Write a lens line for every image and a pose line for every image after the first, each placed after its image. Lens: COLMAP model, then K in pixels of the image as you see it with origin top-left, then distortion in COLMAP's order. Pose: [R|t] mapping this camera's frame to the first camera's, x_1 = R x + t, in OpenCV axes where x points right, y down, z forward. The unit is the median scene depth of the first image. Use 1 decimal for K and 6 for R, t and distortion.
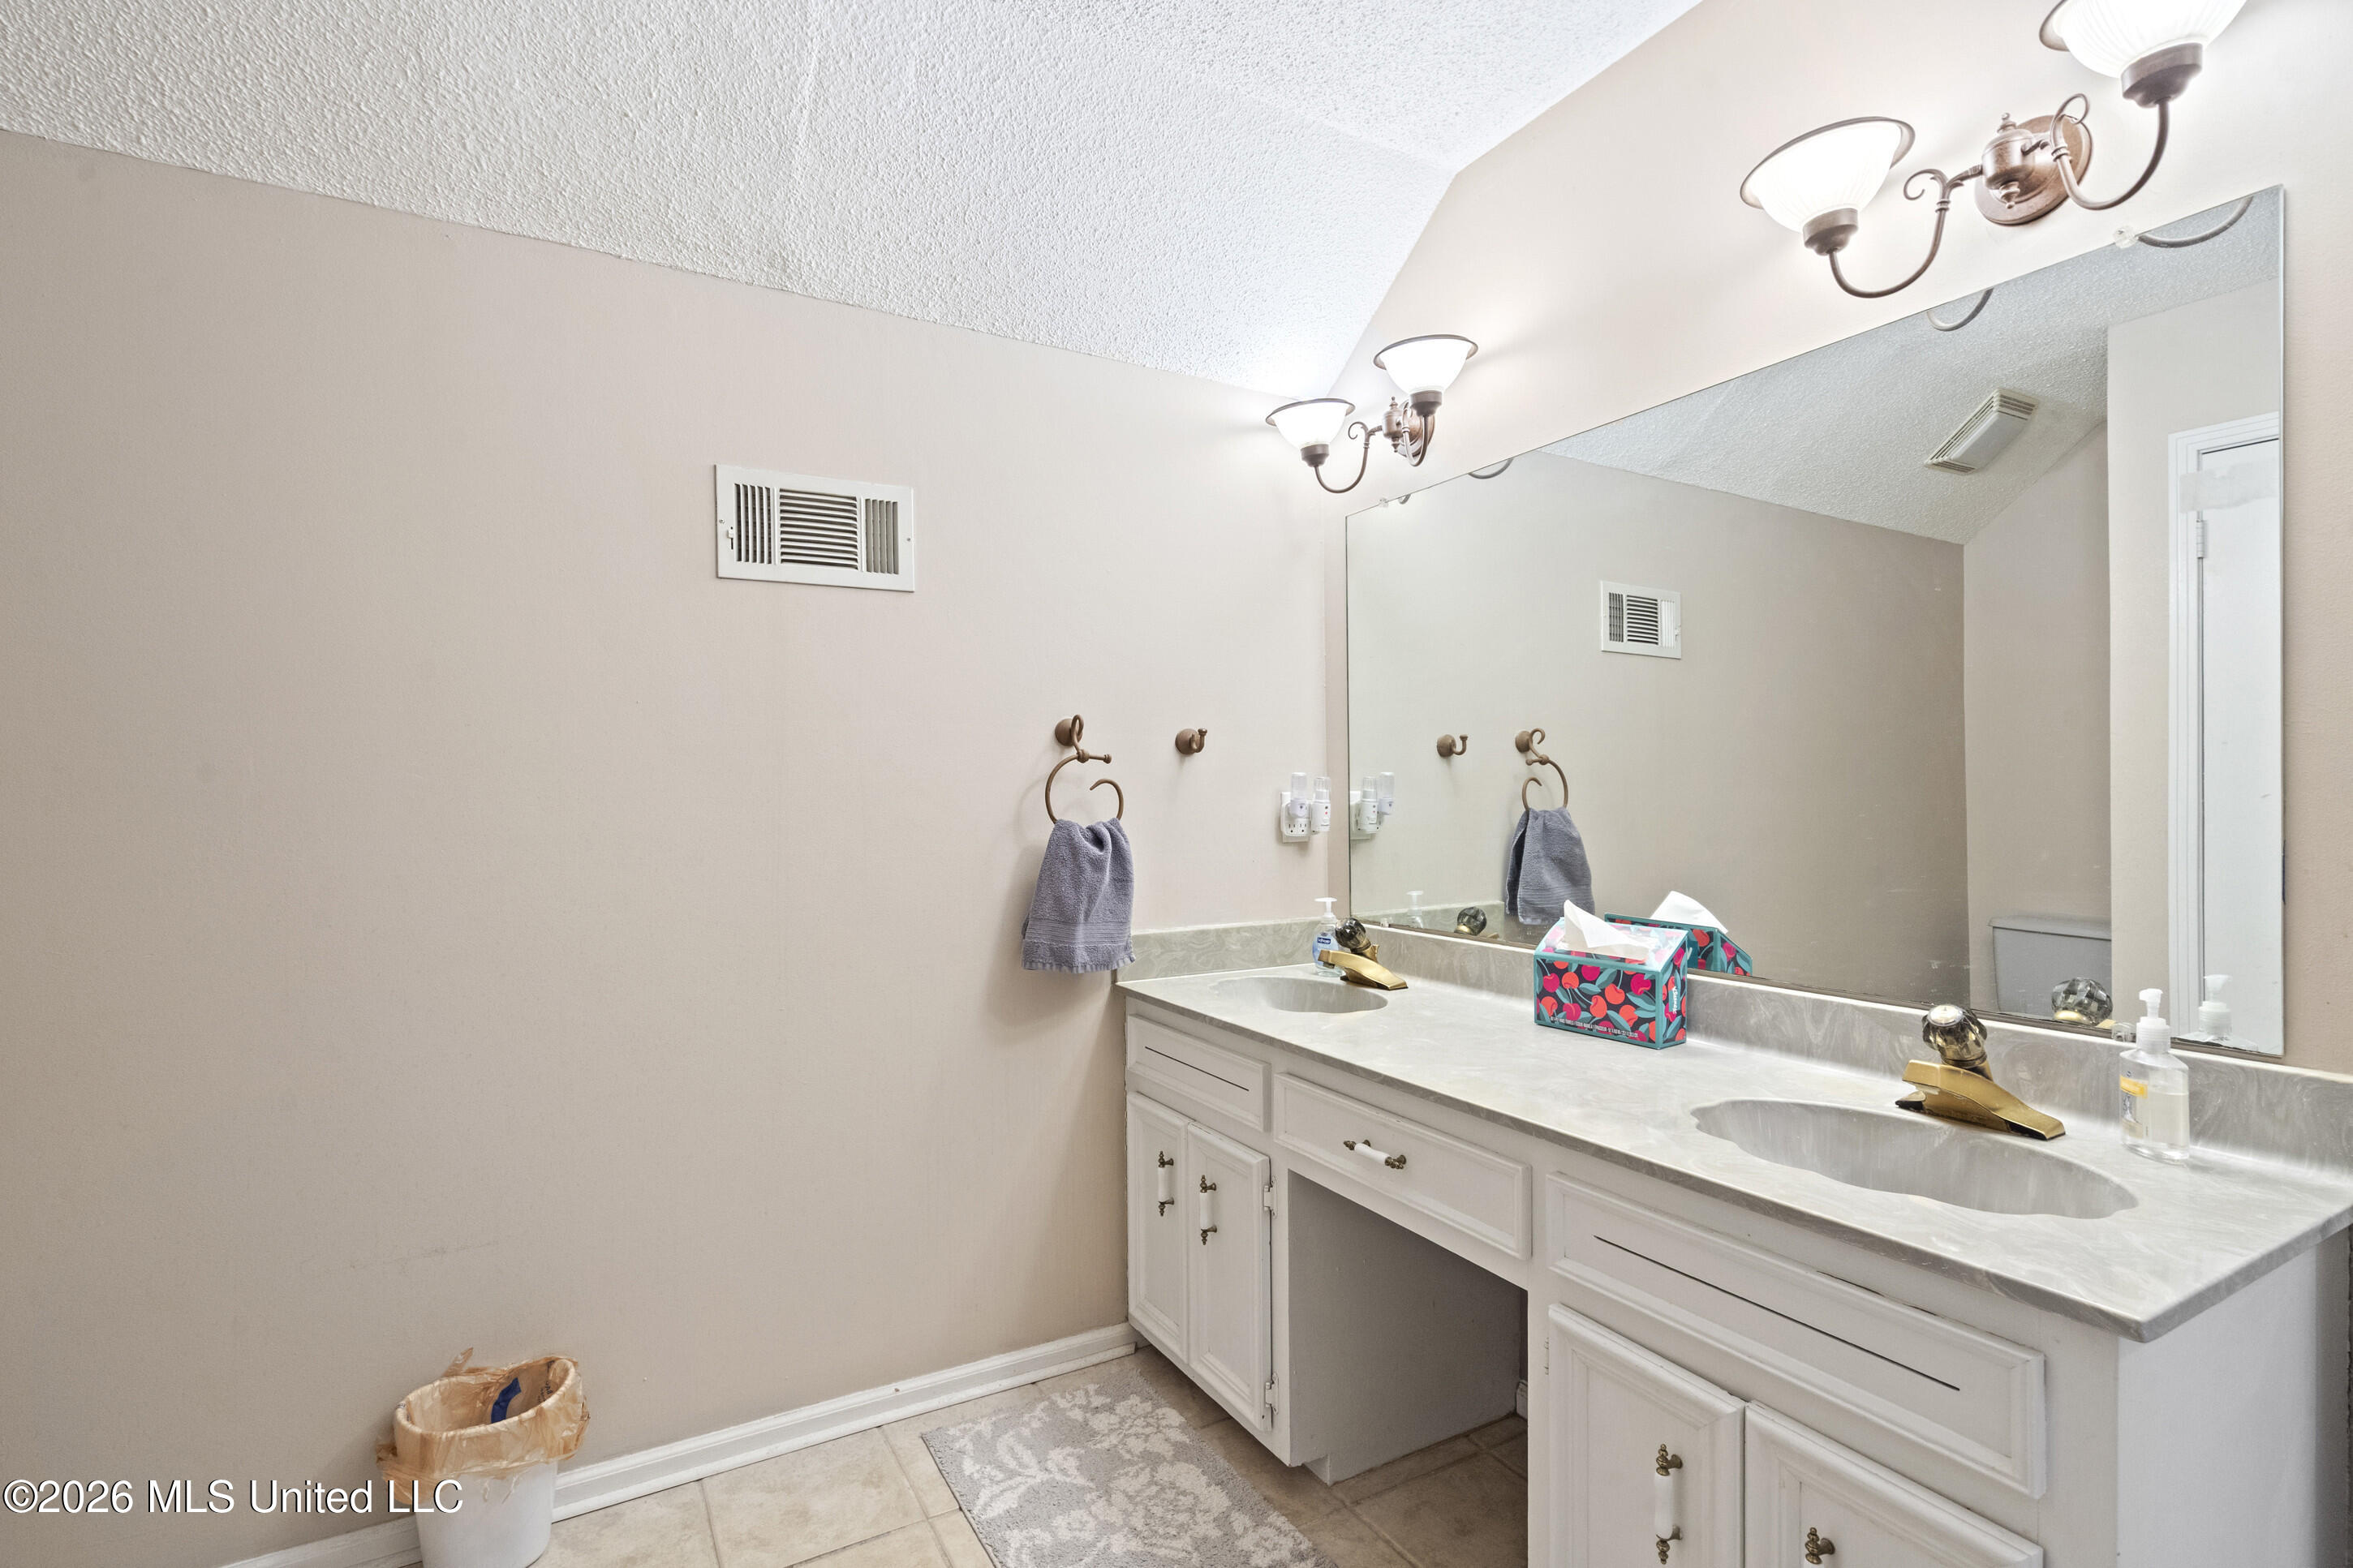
lens RADIAL K [[1085.5, 0, 1165.9], [0, 1085.5, 786.6], [0, 0, 1]] dist [0.004521, 0.001520]
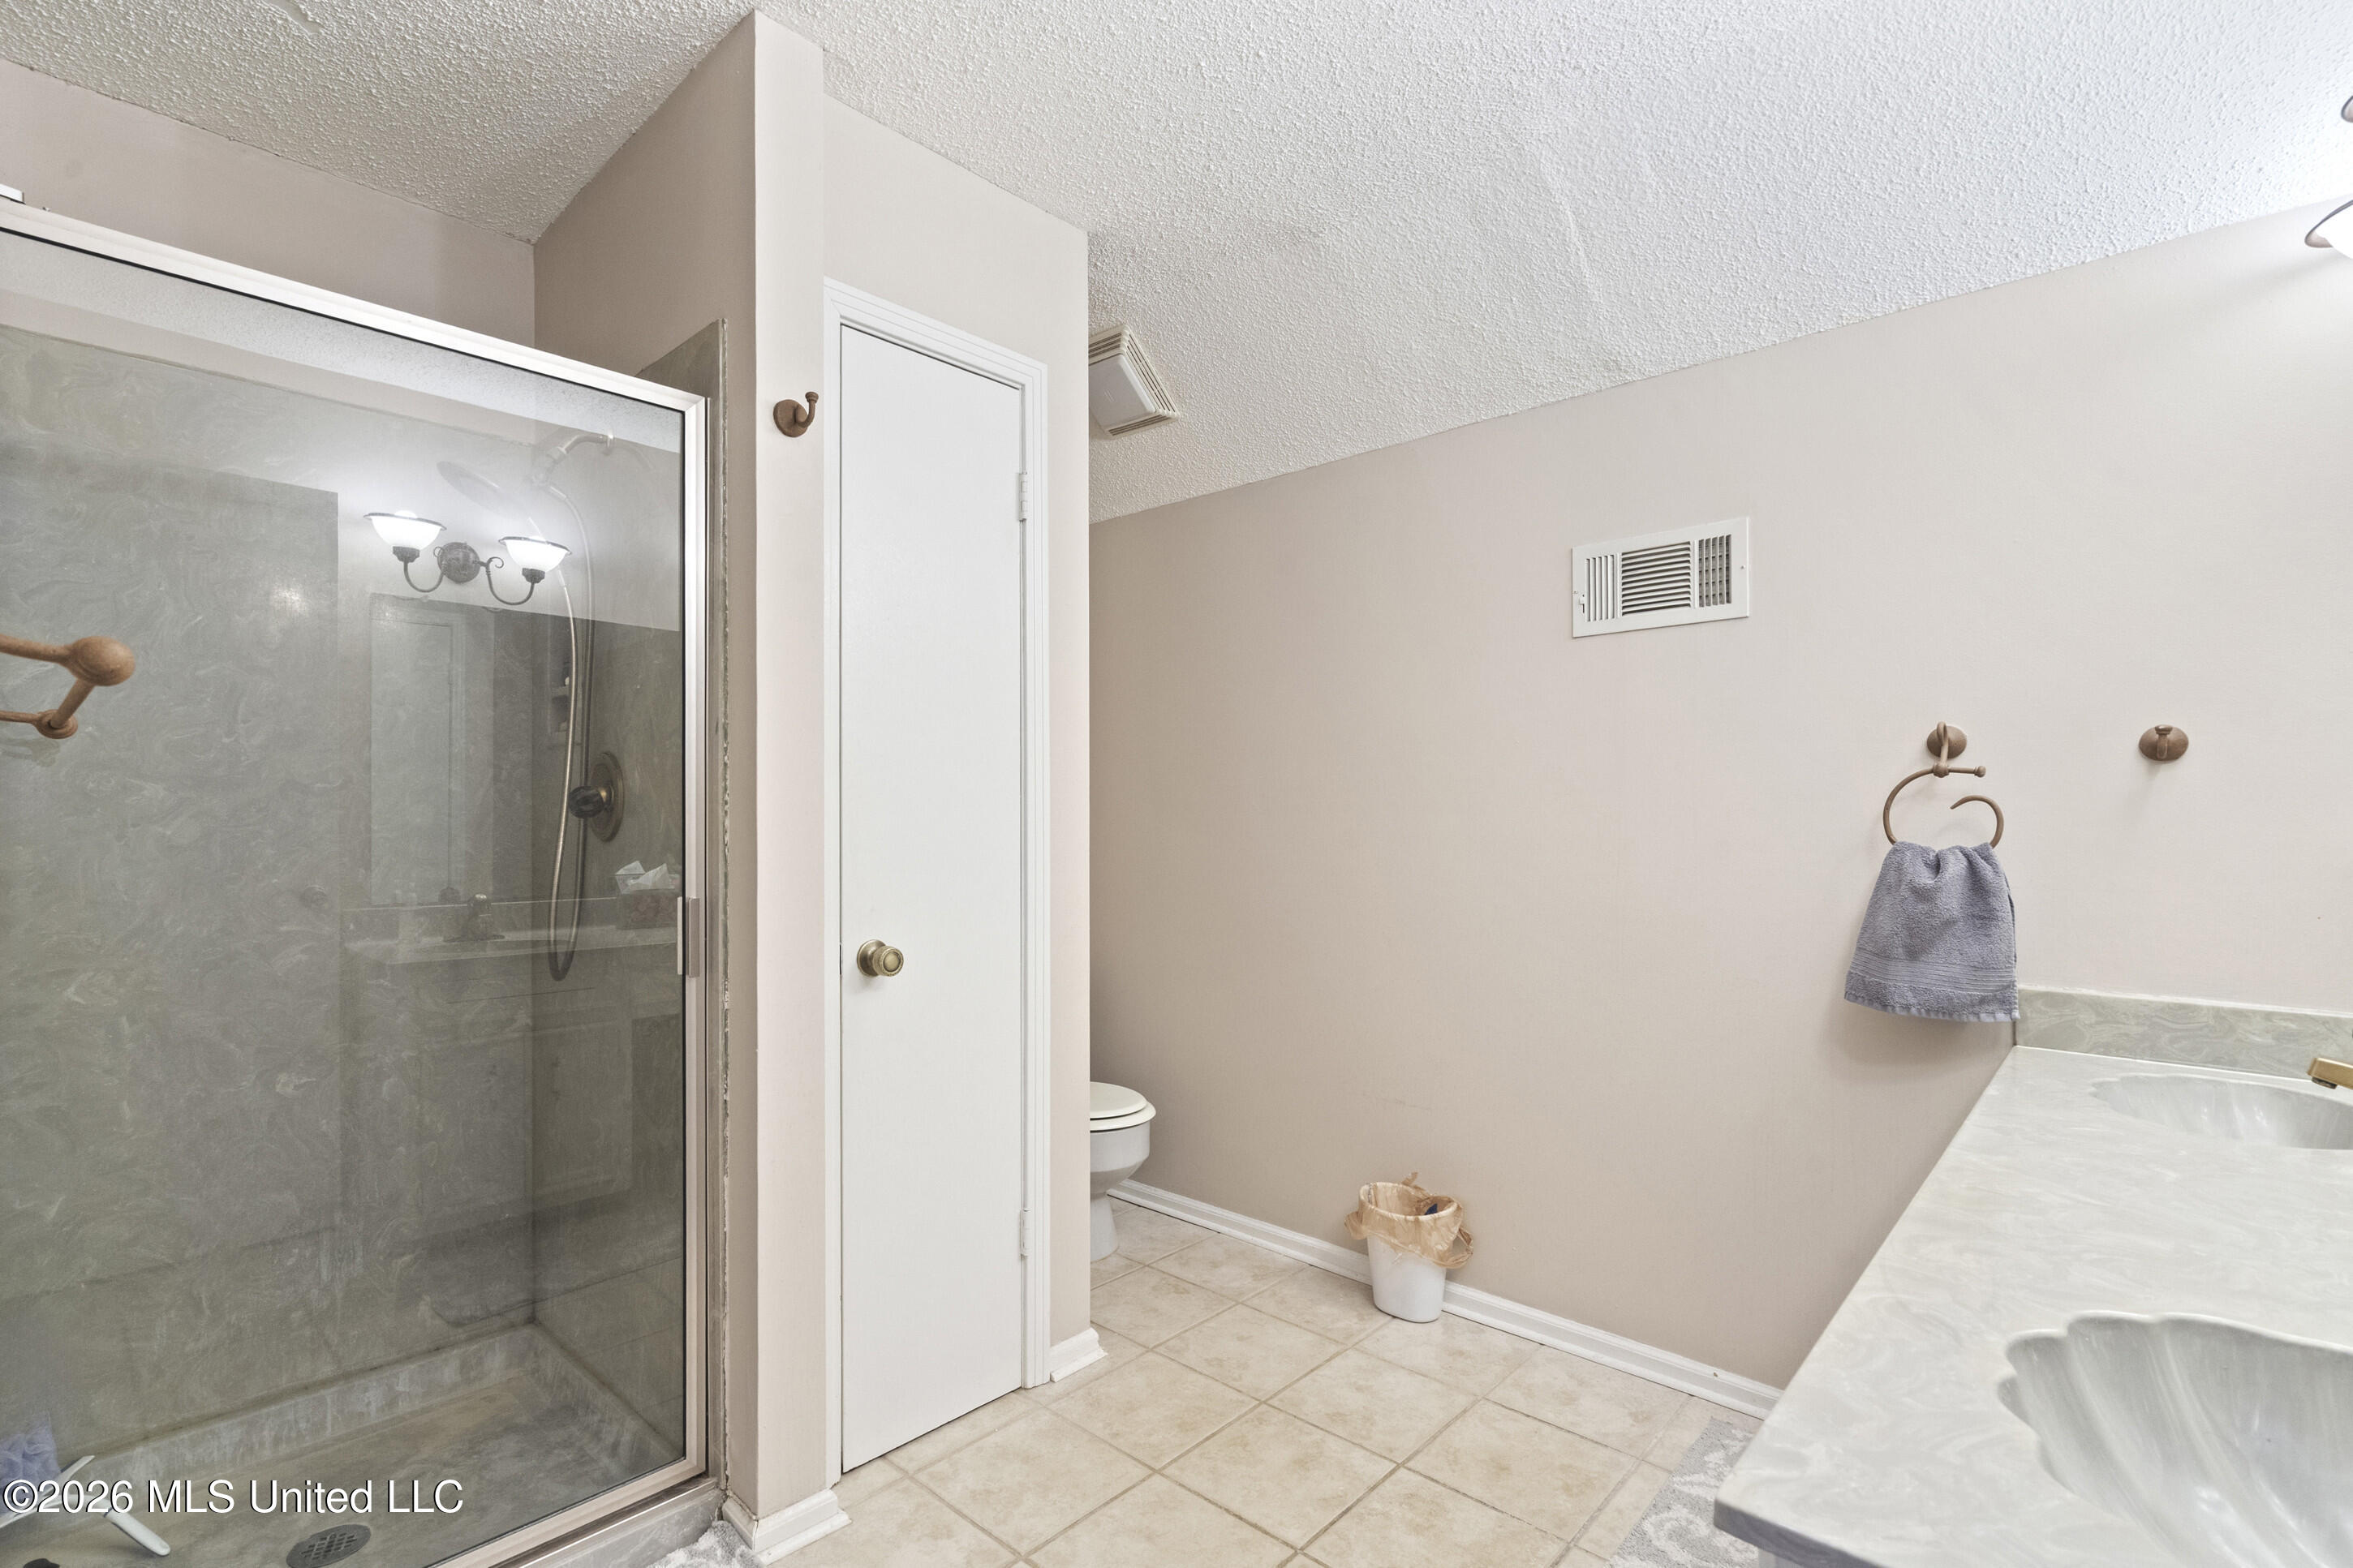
lens RADIAL K [[1085.5, 0, 1166.5], [0, 1085.5, 796.3], [0, 0, 1]] dist [0.004521, 0.001520]
pose [[0.318046, -0.008782, -0.948034, 0.605728], [-0.000200, 0.999956, -0.009330, 0.001462], [0.948075, 0.003157, 0.318031, 0.156793]]
